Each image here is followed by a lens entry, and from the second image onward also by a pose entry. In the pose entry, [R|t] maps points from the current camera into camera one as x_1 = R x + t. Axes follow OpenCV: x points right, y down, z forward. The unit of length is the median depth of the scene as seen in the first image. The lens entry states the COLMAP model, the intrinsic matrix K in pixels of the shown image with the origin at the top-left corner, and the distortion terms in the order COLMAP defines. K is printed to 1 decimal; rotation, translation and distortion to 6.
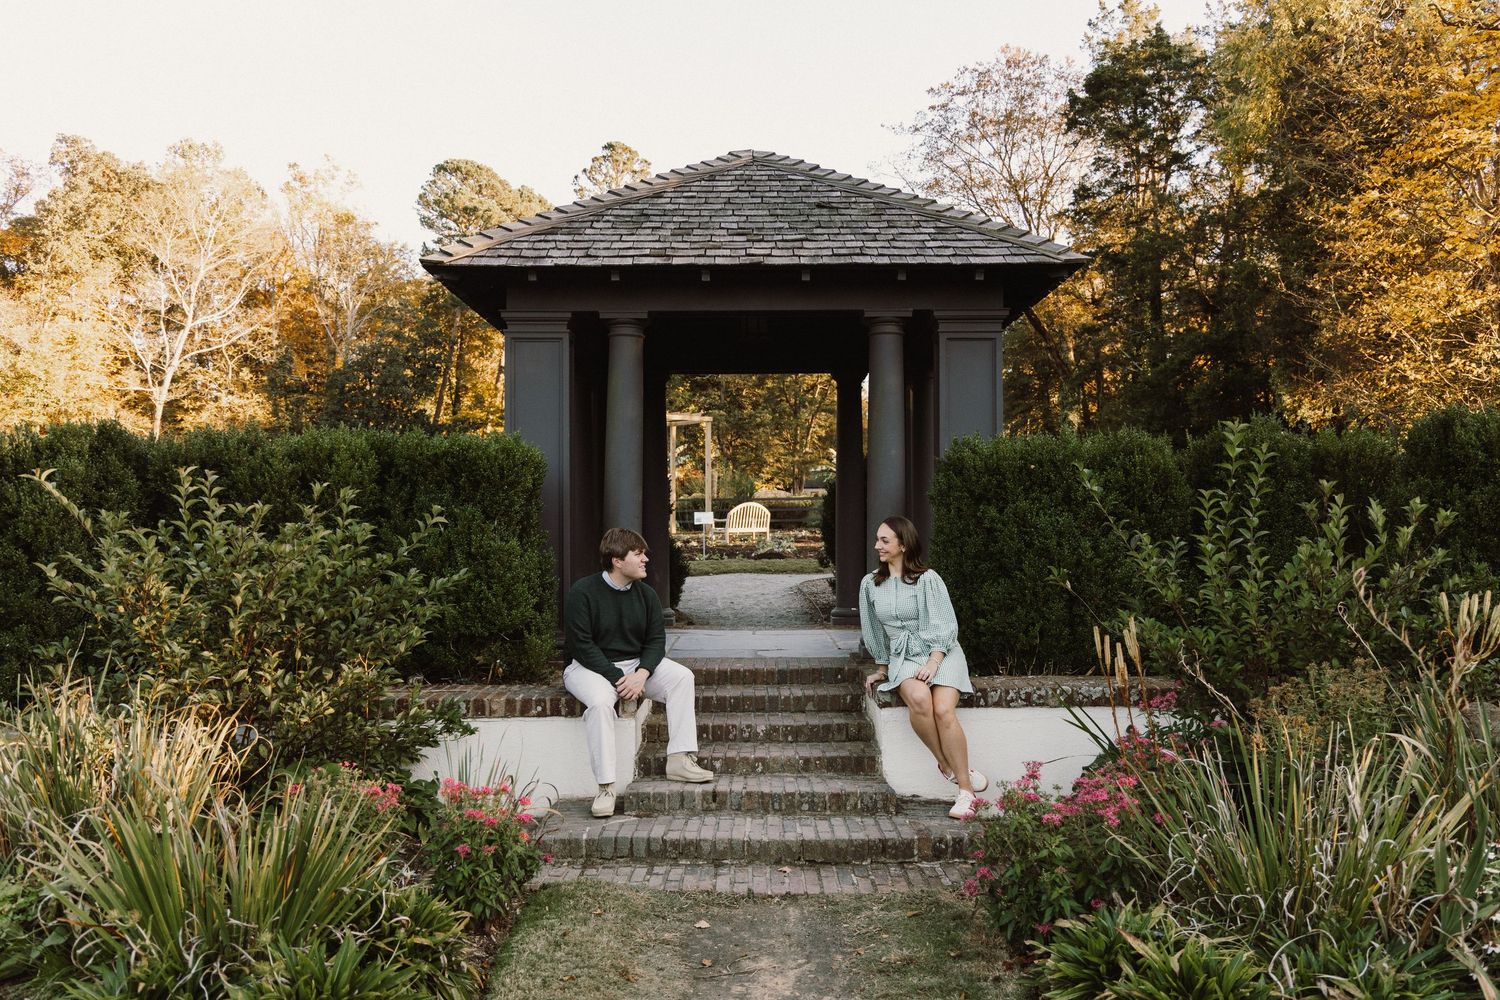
lens RADIAL K [[1233.6, 0, 750.0], [0, 1233.6, 500.0], [0, 0, 1]] dist [-0.007091, 0.017955]
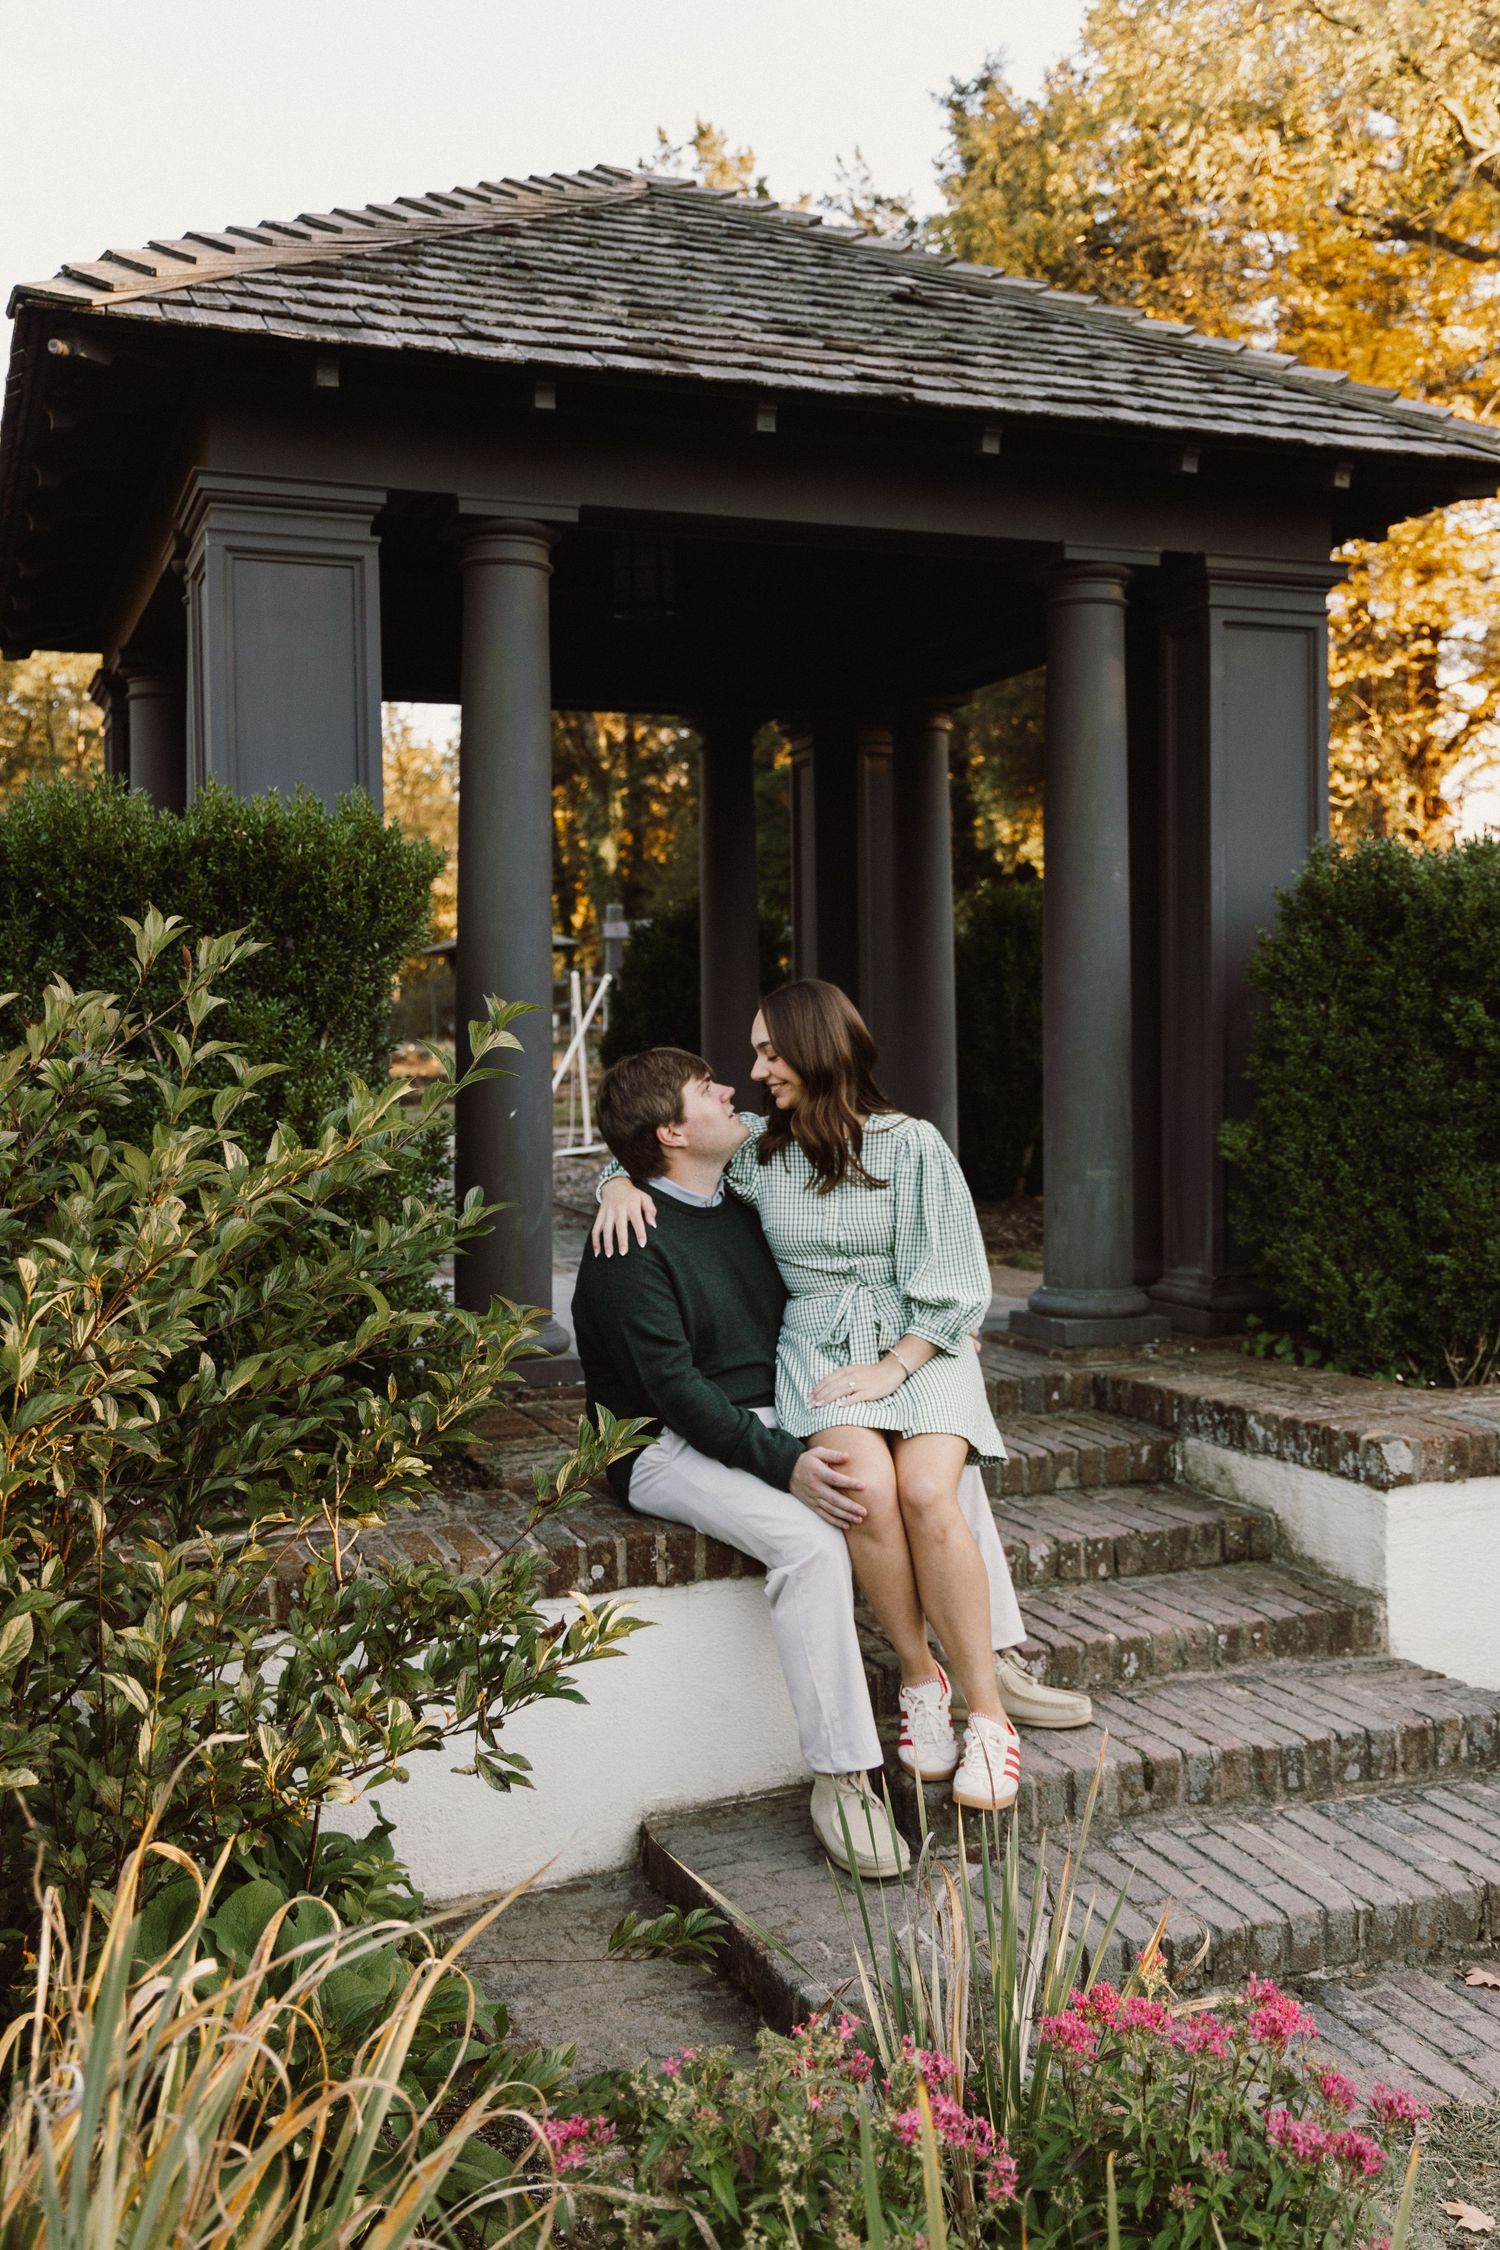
lens RADIAL K [[2103.2, 0, 749.2], [0, 2103.2, 1113.9], [0, 0, 1]] dist [0.005807, 0.000632]
pose [[0.937549, -0.019567, 0.347303, -0.335130], [-0.000281, 0.998374, 0.057006, 0.003625], [-0.347854, -0.053544, 0.936019, 0.424335]]
